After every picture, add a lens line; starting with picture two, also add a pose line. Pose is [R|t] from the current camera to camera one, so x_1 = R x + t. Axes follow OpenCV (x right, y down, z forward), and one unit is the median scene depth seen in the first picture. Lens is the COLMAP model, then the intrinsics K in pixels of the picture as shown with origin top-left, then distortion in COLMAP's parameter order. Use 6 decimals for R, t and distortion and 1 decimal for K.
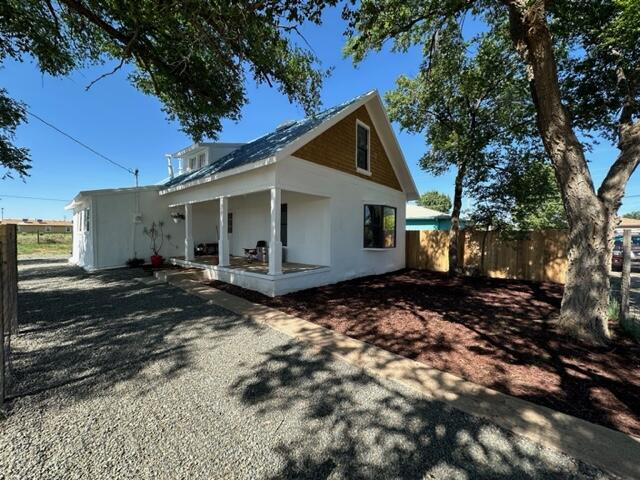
lens RADIAL K [[260.9, 0, 320.0], [0, 260.9, 240.0], [0, 0, 1]] dist [-0.003345, -0.000469]
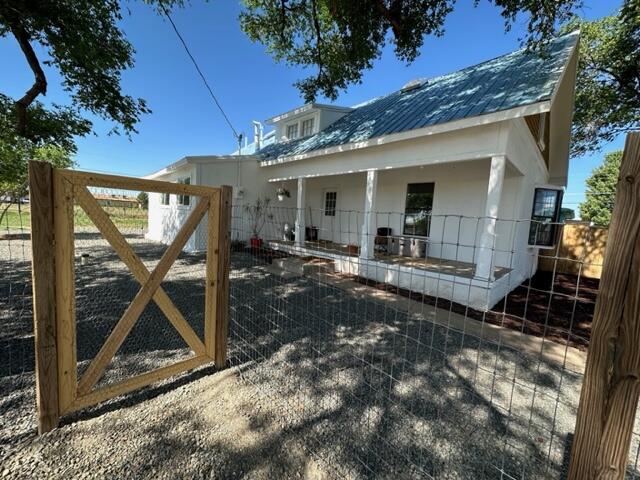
lens RADIAL K [[260.9, 0, 320.0], [0, 260.9, 240.0], [0, 0, 1]] dist [-0.003345, -0.000469]
pose [[0.995974, 0.057073, -0.069128, -0.388588], [-0.052788, 0.996661, 0.062299, 0.001893], [0.072453, -0.058399, 0.995661, 0.176764]]
